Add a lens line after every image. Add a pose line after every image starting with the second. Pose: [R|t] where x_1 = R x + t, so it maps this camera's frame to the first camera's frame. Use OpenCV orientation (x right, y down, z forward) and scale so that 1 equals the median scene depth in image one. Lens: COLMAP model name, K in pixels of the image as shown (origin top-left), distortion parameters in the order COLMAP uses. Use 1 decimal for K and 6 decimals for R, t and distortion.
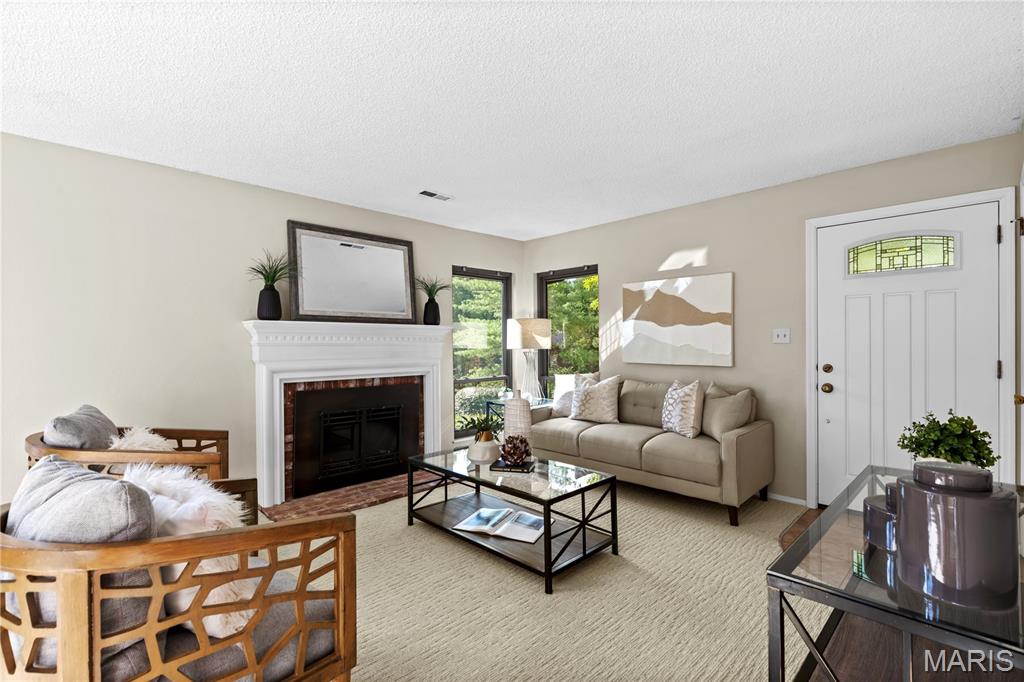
lens RADIAL K [[471.8, 0, 513.8], [0, 471.8, 343.2], [0, 0, 1]] dist [0.001560, -0.000499]
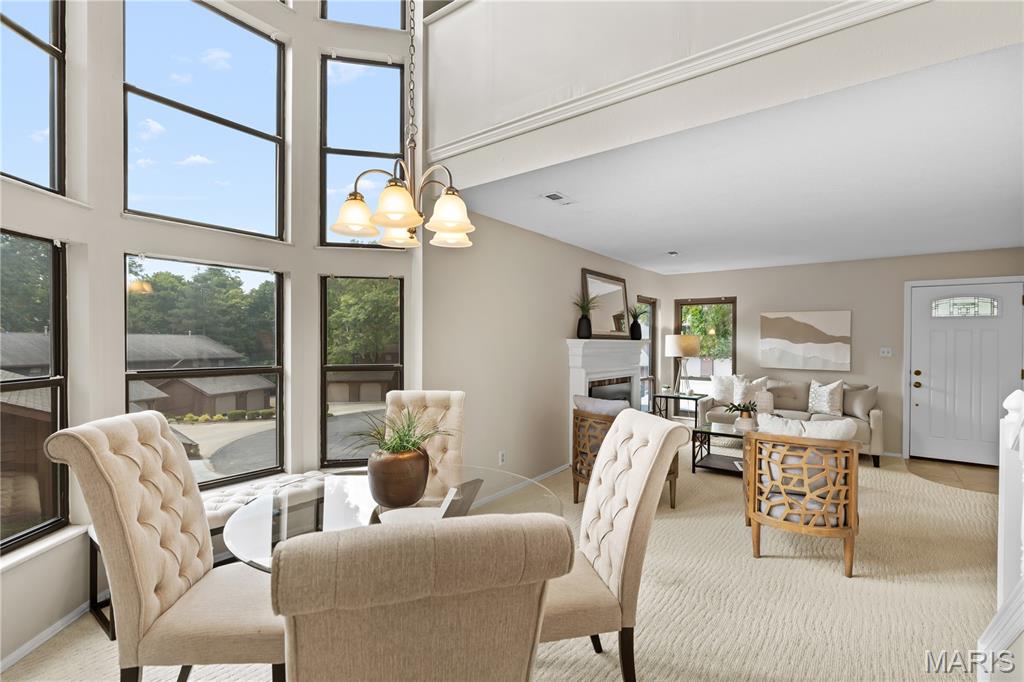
lens RADIAL K [[471.8, 0, 511.8], [0, 471.8, 343.7], [0, 0, 1]] dist [0.001560, -0.000499]
pose [[0.989686, 0.011088, 0.142824, -0.911090], [-0.012216, 0.999901, 0.007026, -0.039663], [-0.142732, -0.008699, 0.989723, -0.400982]]
